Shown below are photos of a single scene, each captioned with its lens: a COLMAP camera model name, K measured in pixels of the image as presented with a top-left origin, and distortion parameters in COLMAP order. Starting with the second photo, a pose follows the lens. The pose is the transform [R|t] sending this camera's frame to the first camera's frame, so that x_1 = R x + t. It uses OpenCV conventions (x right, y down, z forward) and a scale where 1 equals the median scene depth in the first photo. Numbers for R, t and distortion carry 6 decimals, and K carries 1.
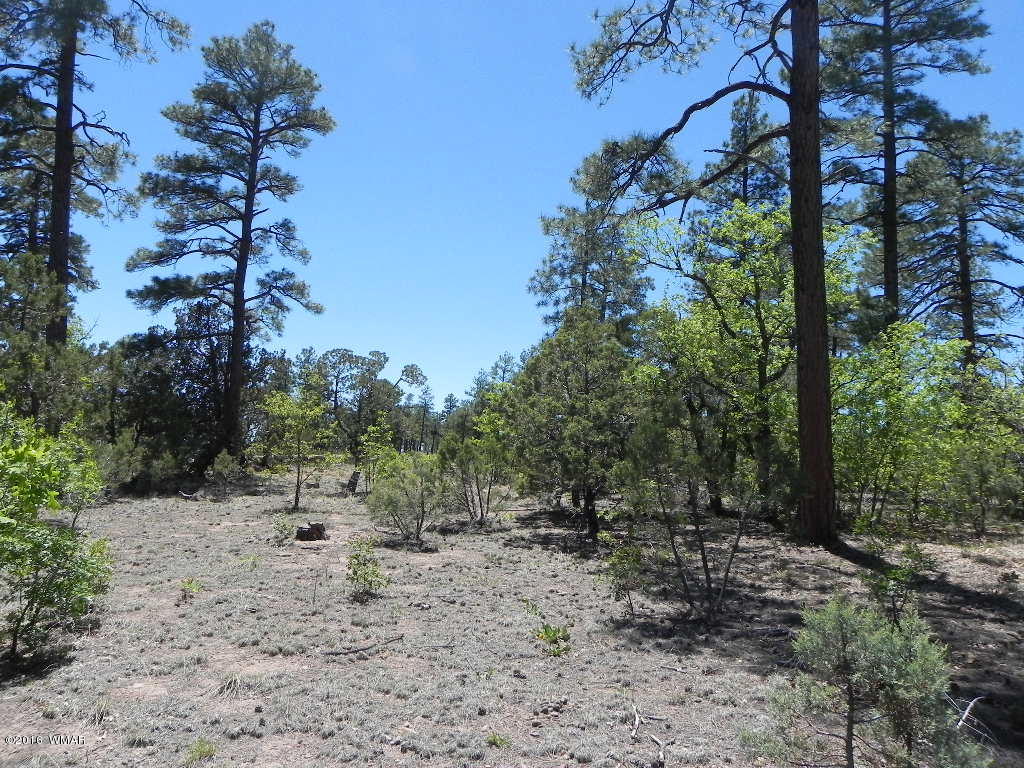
lens RADIAL K [[783.7, 0, 512.0], [0, 783.7, 384.0], [0, 0, 1]] dist [0.018230, 0.007223]
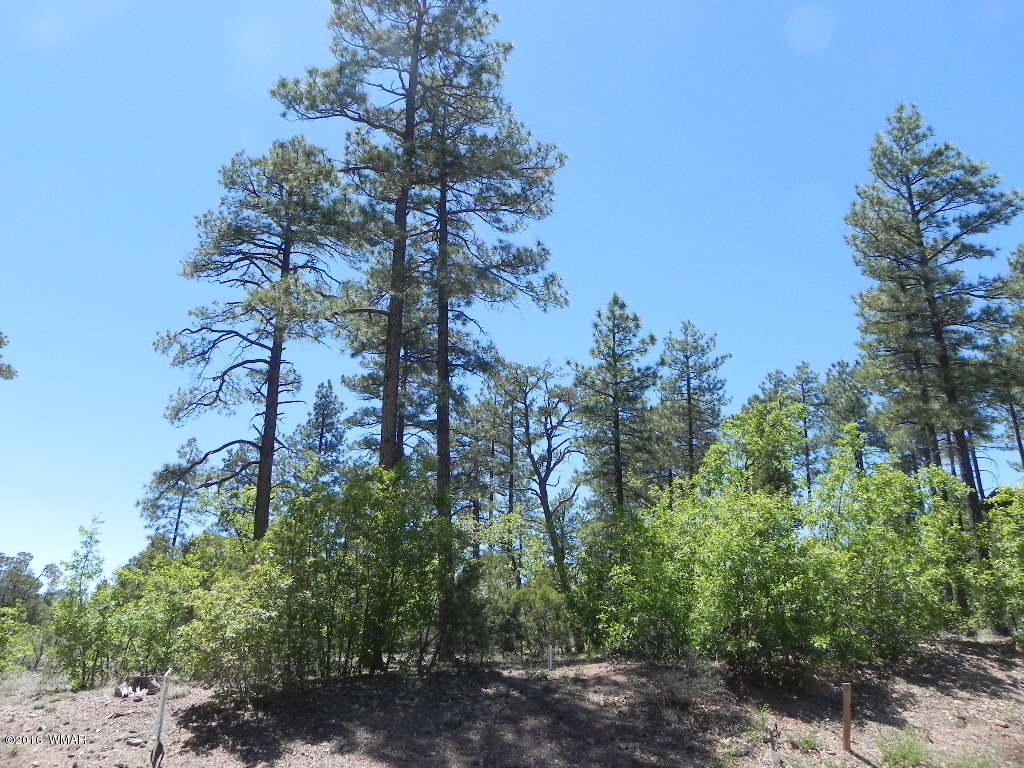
lens RADIAL K [[775.2, 0, 512.0], [0, 775.2, 384.0], [0, 0, 1]] dist [0.027629, 0.010045]
pose [[0.930861, 0.078760, 0.356785, 0.180881], [0.000208, 0.976376, -0.216078, -0.056996], [-0.365374, 0.201213, 0.908854, -1.042444]]
